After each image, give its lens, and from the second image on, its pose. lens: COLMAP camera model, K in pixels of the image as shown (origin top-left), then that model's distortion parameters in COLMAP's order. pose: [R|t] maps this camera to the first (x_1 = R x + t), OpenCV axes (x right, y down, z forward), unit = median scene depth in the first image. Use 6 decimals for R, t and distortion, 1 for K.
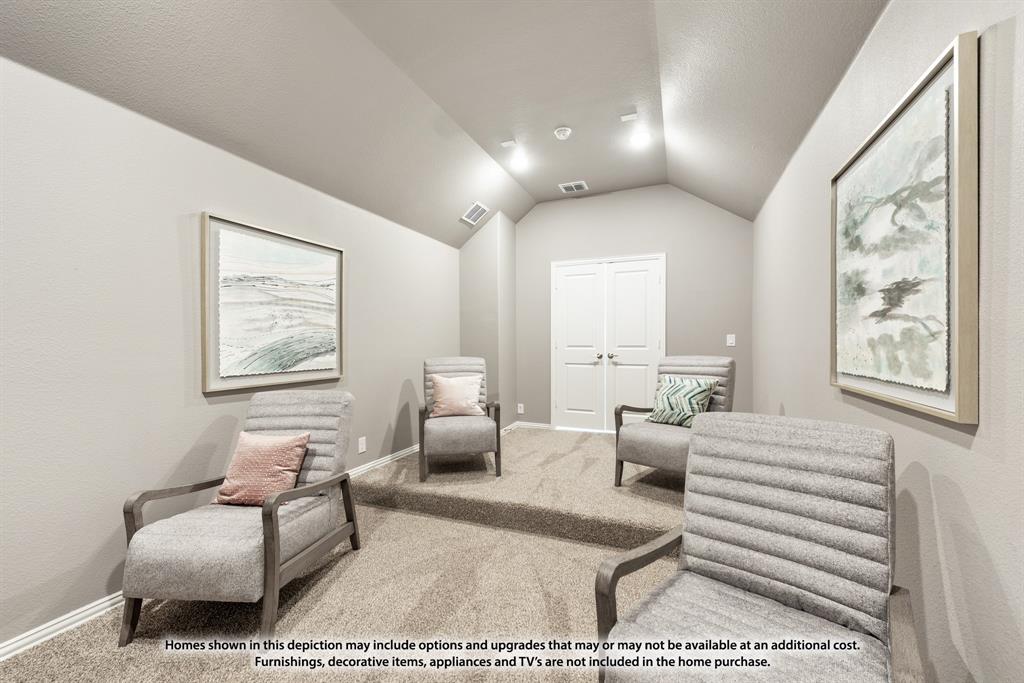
lens RADIAL K [[406.7, 0, 512.5], [0, 406.7, 343.9], [0, 0, 1]] dist [0.003186, 0.000136]
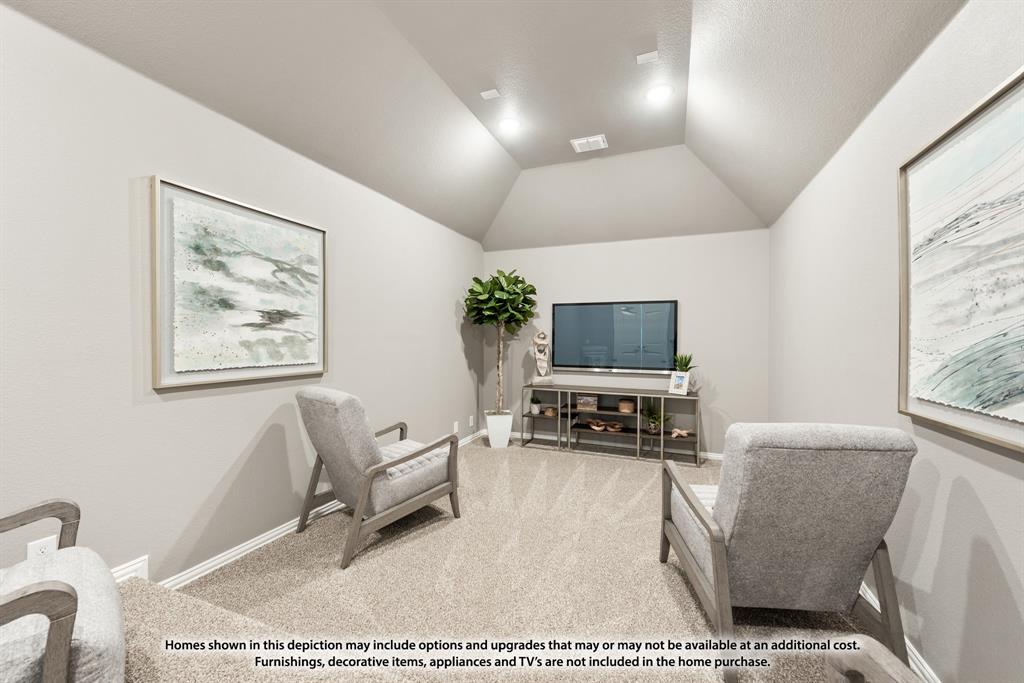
lens RADIAL K [[406.7, 0, 512.5], [0, 406.7, 343.9], [0, 0, 1]] dist [0.003186, 0.000136]
pose [[-0.999969, -0.000018, -0.007926, -0.048933], [-0.000121, 0.999916, 0.012961, -0.013315], [0.007925, 0.012961, -0.999885, 1.557359]]
